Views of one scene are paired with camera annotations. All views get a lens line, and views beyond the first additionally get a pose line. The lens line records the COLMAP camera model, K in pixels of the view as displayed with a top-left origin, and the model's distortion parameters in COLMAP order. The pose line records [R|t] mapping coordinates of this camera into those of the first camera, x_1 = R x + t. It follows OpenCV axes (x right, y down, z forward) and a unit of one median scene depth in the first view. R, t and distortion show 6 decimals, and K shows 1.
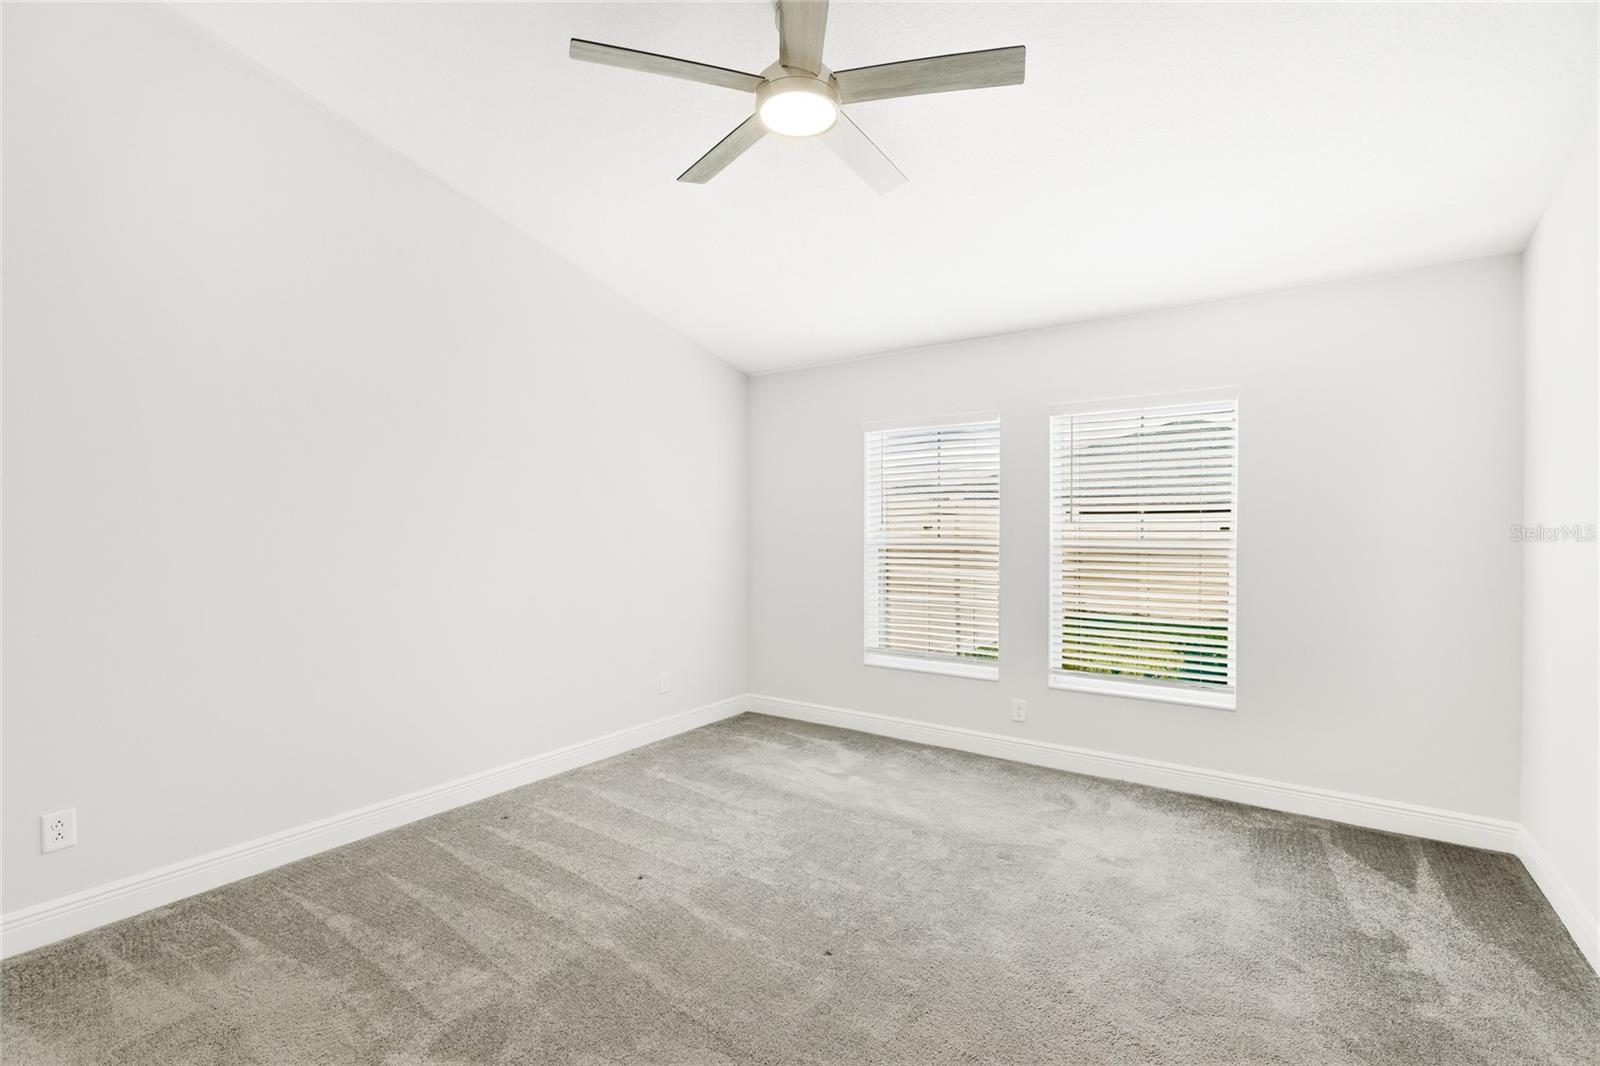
lens RADIAL K [[709.2, 0, 800.6], [0, 709.2, 546.2], [0, 0, 1]] dist [0.001960, -0.000128]
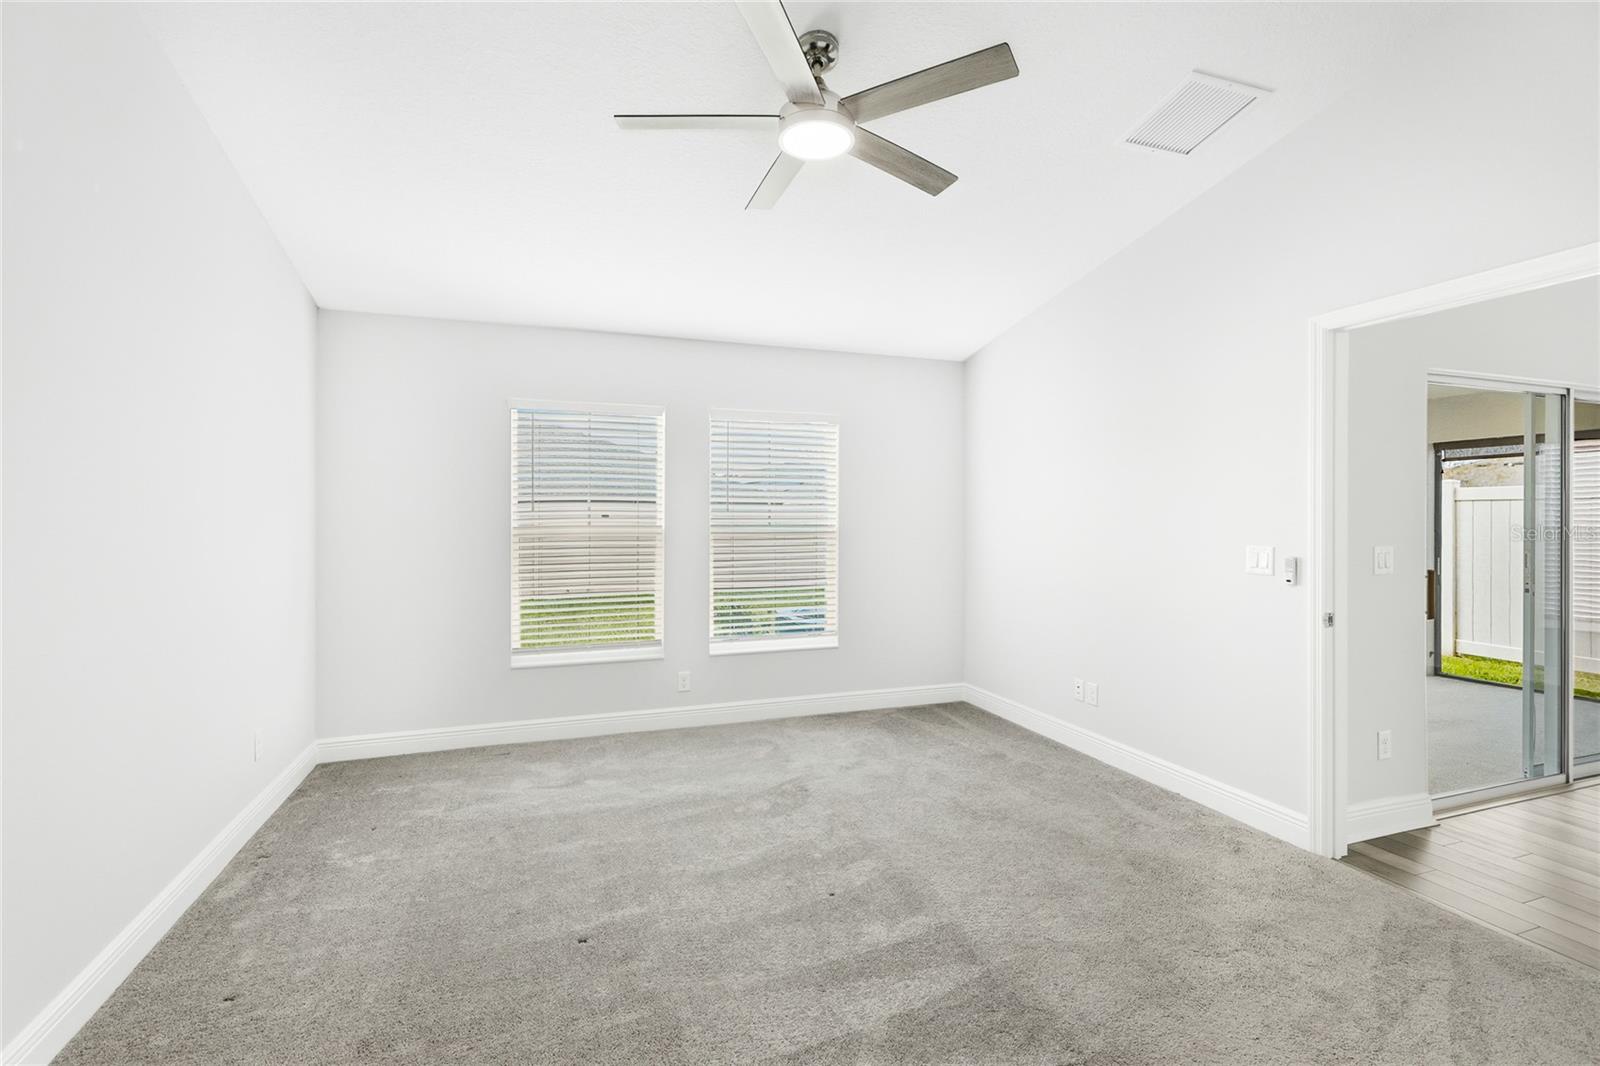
lens RADIAL K [[715.7, 0, 800.6], [0, 715.7, 530.6], [0, 0, 1]] dist [0.001030, -0.000477]
pose [[0.588488, -0.015503, 0.808358, -0.559779], [0.018652, 0.999810, 0.005596, -0.007176], [-0.808291, 0.011785, 0.588665, 0.225644]]
